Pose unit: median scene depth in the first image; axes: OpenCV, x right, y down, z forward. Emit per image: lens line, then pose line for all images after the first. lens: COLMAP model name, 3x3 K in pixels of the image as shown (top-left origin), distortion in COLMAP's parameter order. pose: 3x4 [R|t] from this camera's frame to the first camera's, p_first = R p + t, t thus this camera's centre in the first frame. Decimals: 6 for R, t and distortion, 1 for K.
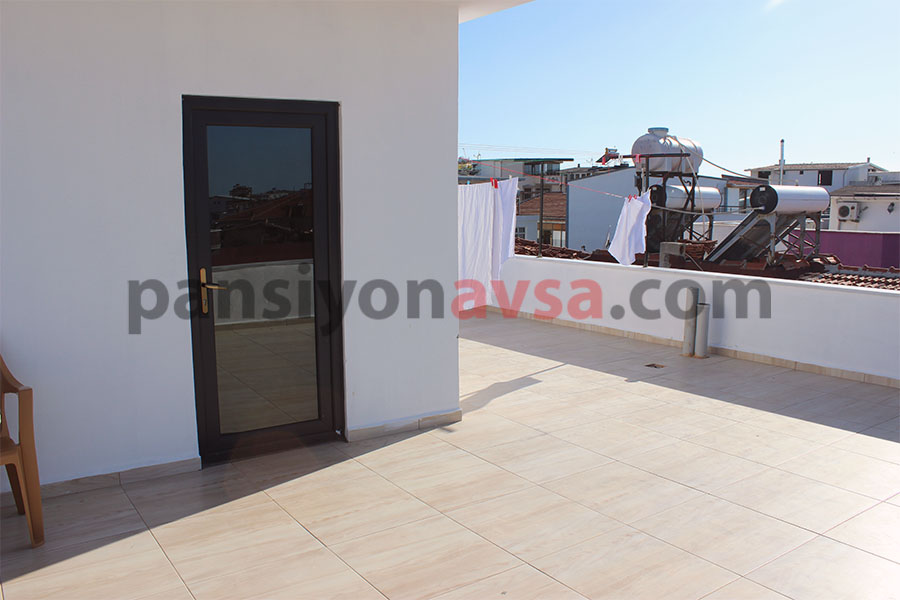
lens RADIAL K [[754.5, 0, 450.0], [0, 754.5, 300.0], [0, 0, 1]] dist [-0.117375, 0.006338]
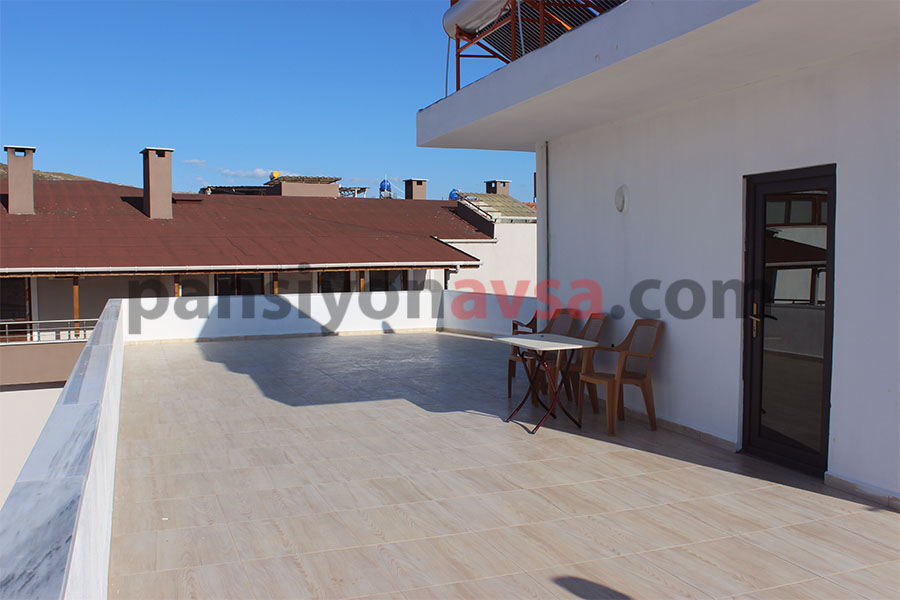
lens RADIAL K [[819.2, 0, 450.0], [0, 819.2, 300.0], [0, 0, 1]] dist [-0.000701, -0.000082]
pose [[-0.224089, 0.068947, -0.972127, 1.268758], [-0.127162, 0.986898, 0.099307, -0.129953], [0.966237, 0.145871, -0.212385, 0.826163]]
